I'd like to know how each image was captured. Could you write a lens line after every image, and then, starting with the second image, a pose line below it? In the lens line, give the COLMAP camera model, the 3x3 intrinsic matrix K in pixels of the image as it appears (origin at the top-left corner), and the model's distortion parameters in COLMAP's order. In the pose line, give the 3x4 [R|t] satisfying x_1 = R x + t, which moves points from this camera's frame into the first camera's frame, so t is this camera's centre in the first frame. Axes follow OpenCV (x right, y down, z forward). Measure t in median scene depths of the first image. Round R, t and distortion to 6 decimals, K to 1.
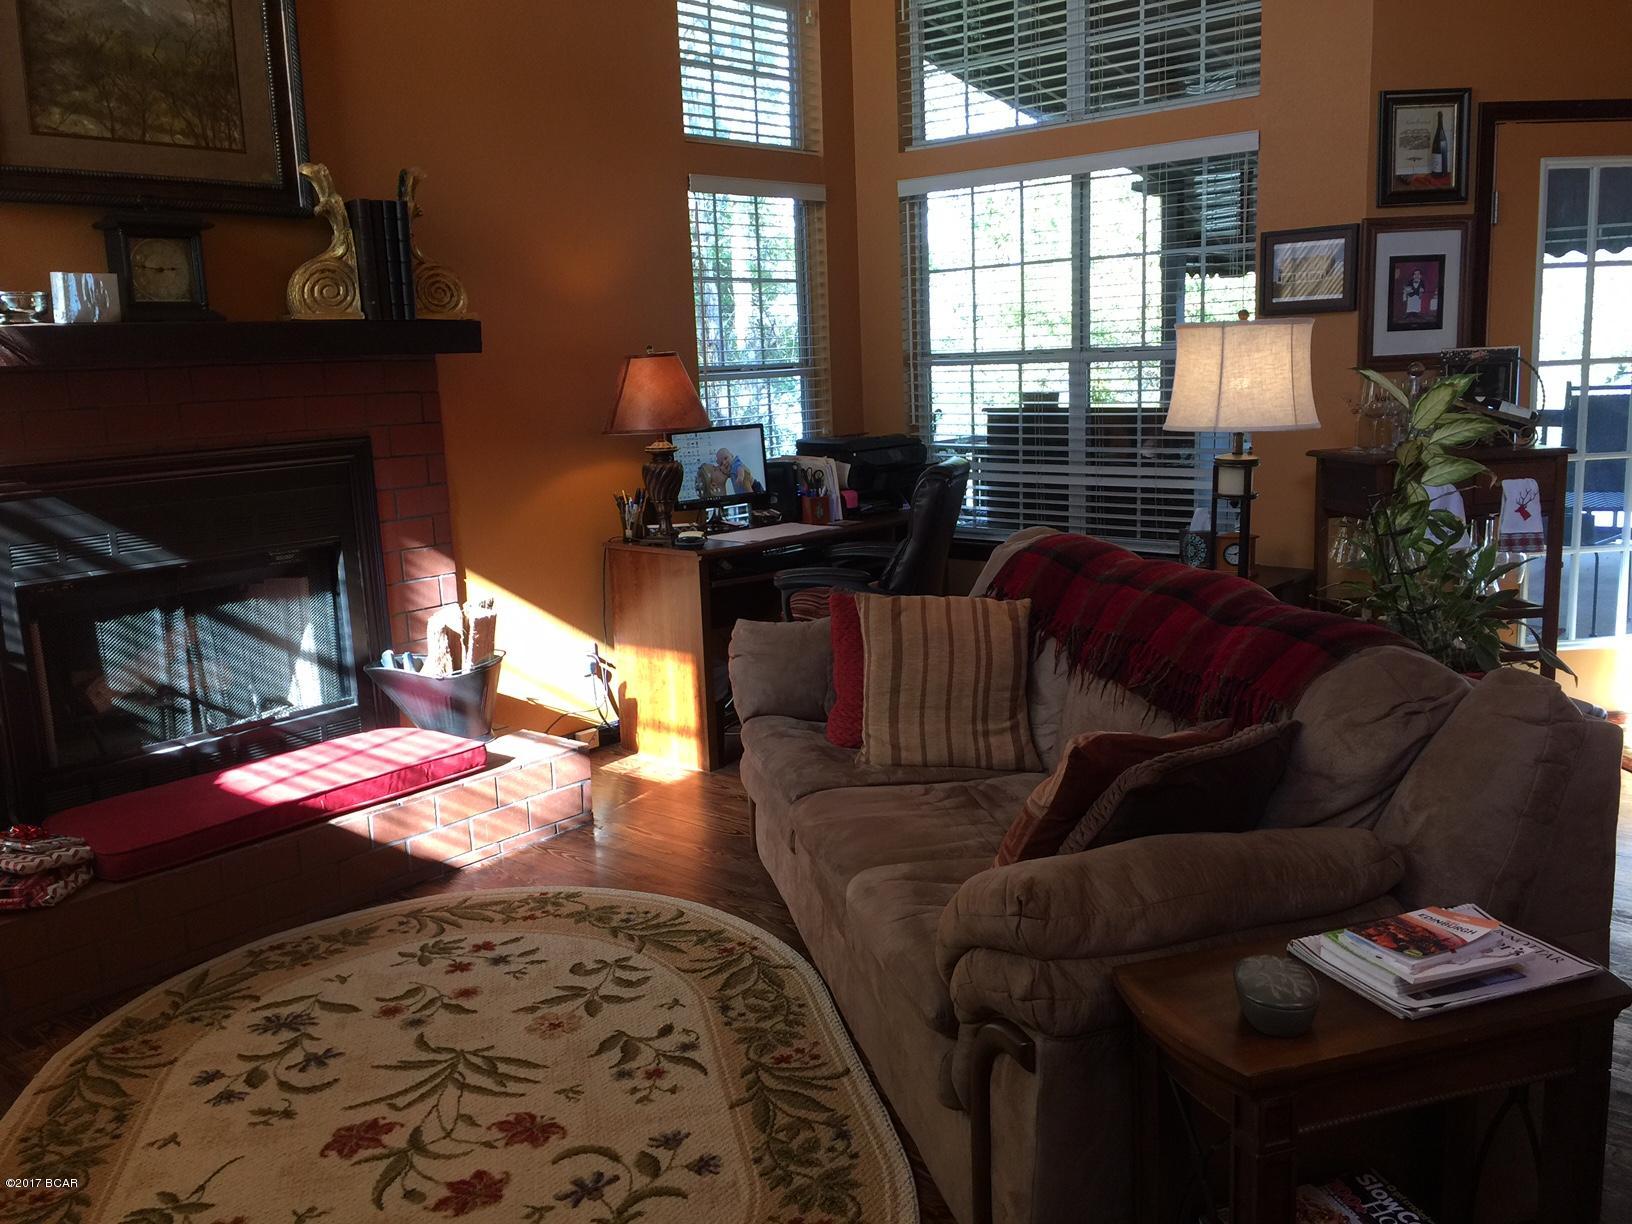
lens RADIAL K [[1384.6, 0, 821.5], [0, 1384.6, 605.4], [0, 0, 1]] dist [0.081289, -0.118677]
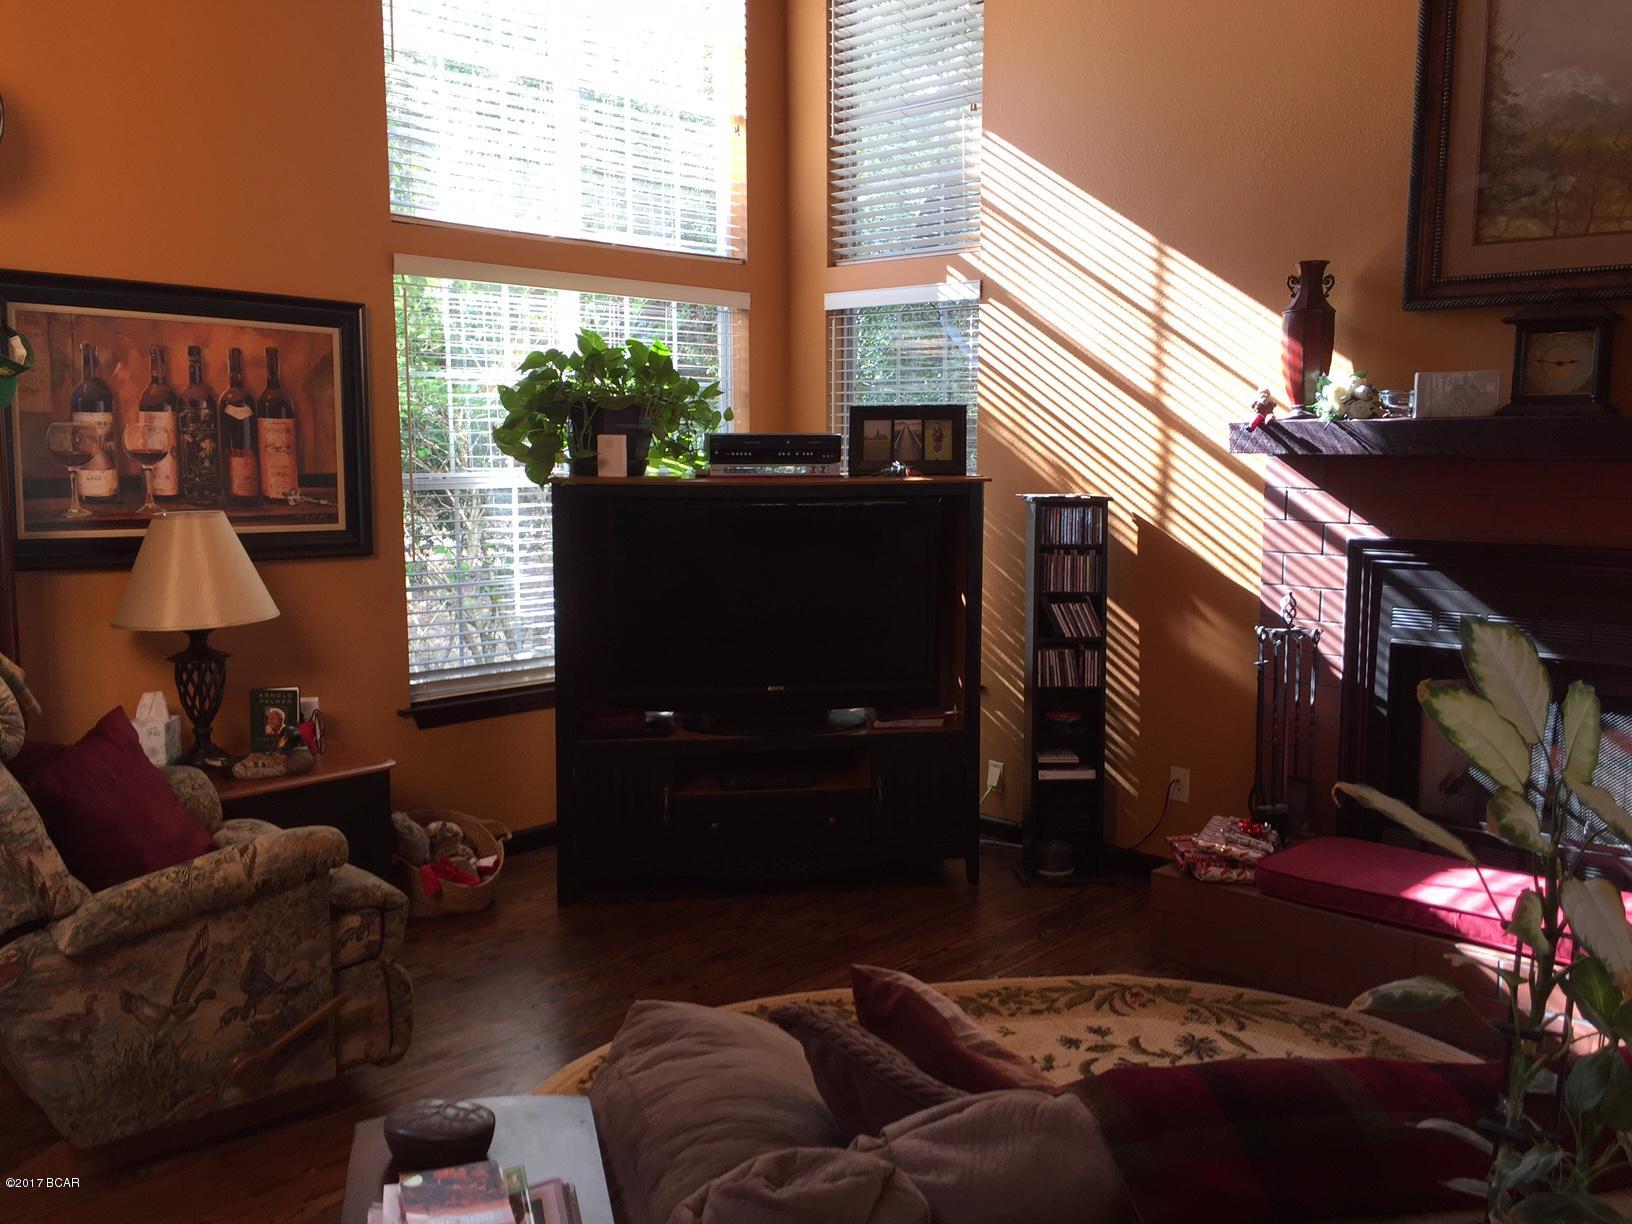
lens RADIAL K [[1373.1, 0, 819.9], [0, 1373.1, 601.7], [0, 0, 1]] dist [0.078449, -0.113752]
pose [[-0.056416, 0.155063, -0.986292, 0.544467], [-0.181791, 0.969757, 0.162862, -0.139534], [0.981717, 0.188487, -0.026520, 0.539243]]
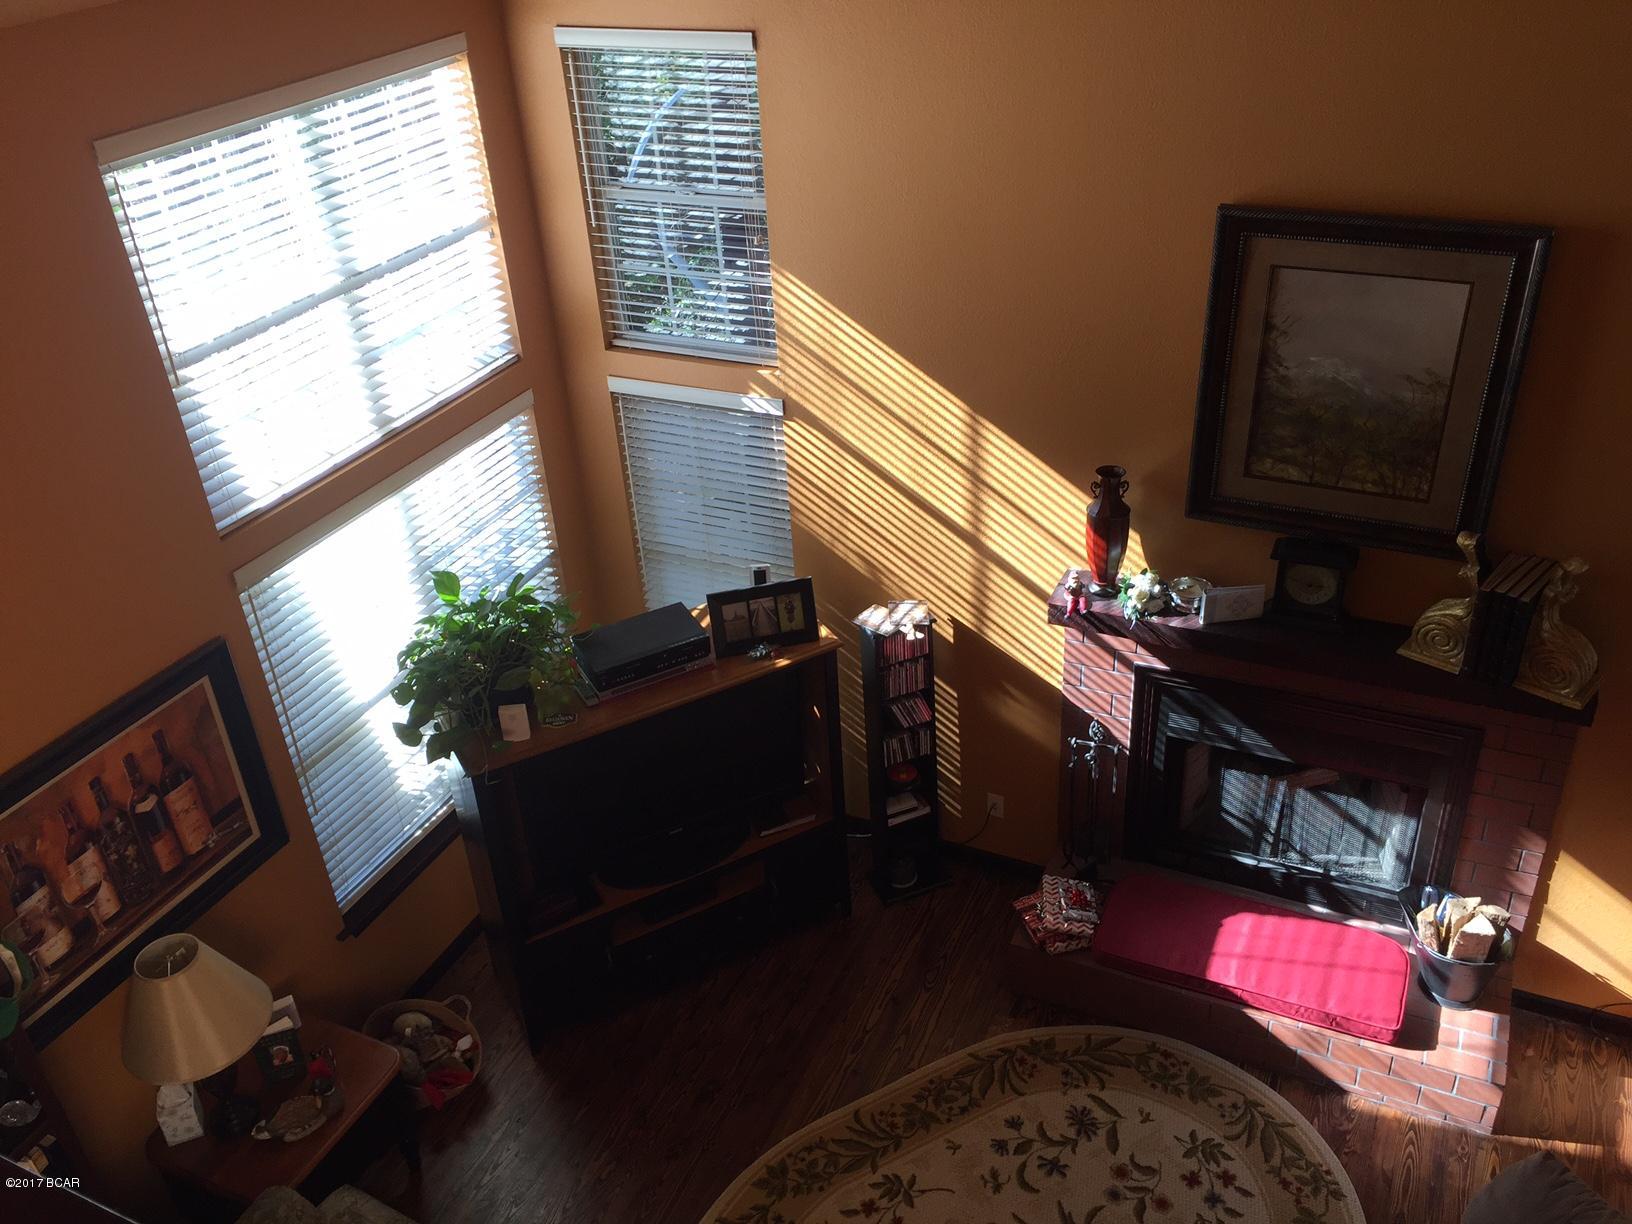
lens RADIAL K [[1384.6, 0, 821.5], [0, 1384.6, 605.4], [0, 0, 1]] dist [0.081289, -0.118677]
pose [[0.273958, 0.519131, -0.809598, 0.419747], [-0.130475, 0.854084, 0.503505, -0.782367], [0.952850, -0.032307, 0.301717, 0.207338]]
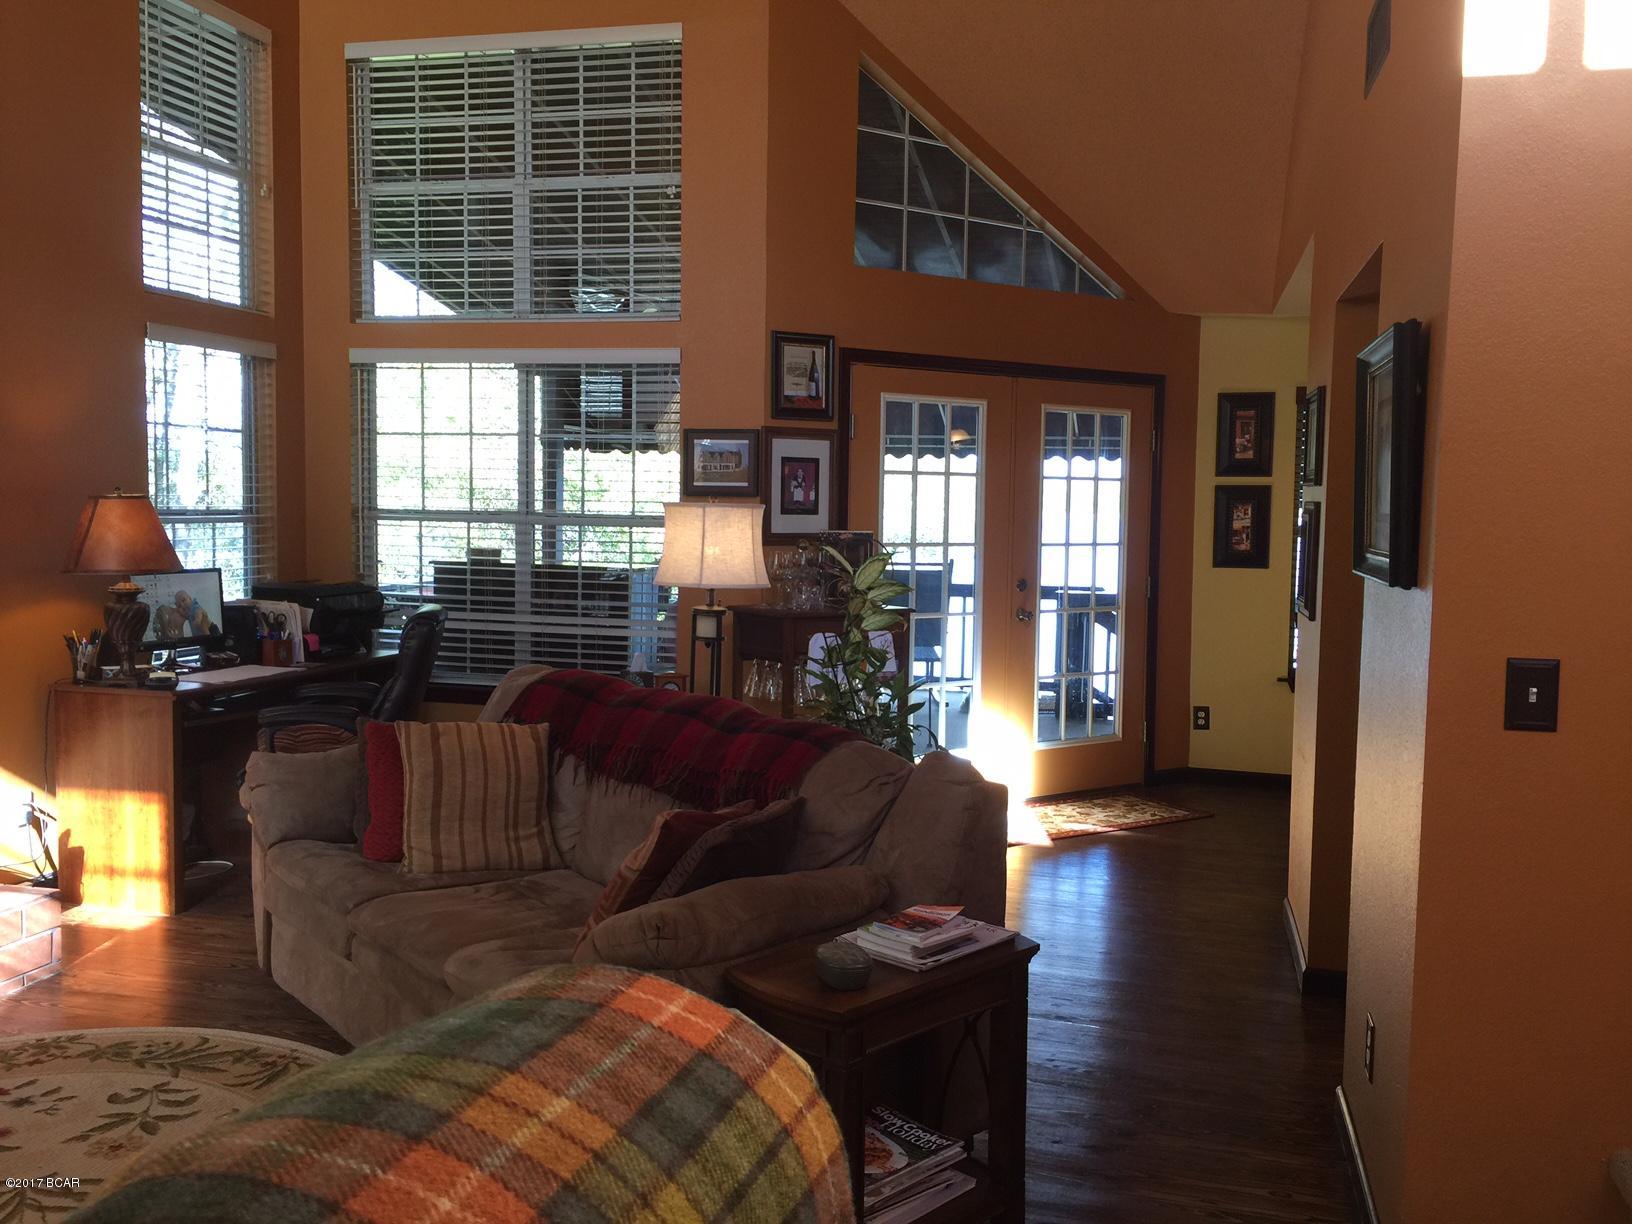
lens RADIAL K [[1384.6, 0, 821.5], [0, 1384.6, 605.4], [0, 0, 1]] dist [0.081289, -0.118677]
pose [[0.889614, 0.021701, 0.456198, -0.165320], [0.029524, 0.994049, -0.104859, 0.023839], [-0.455758, 0.106752, 0.883679, -0.144973]]
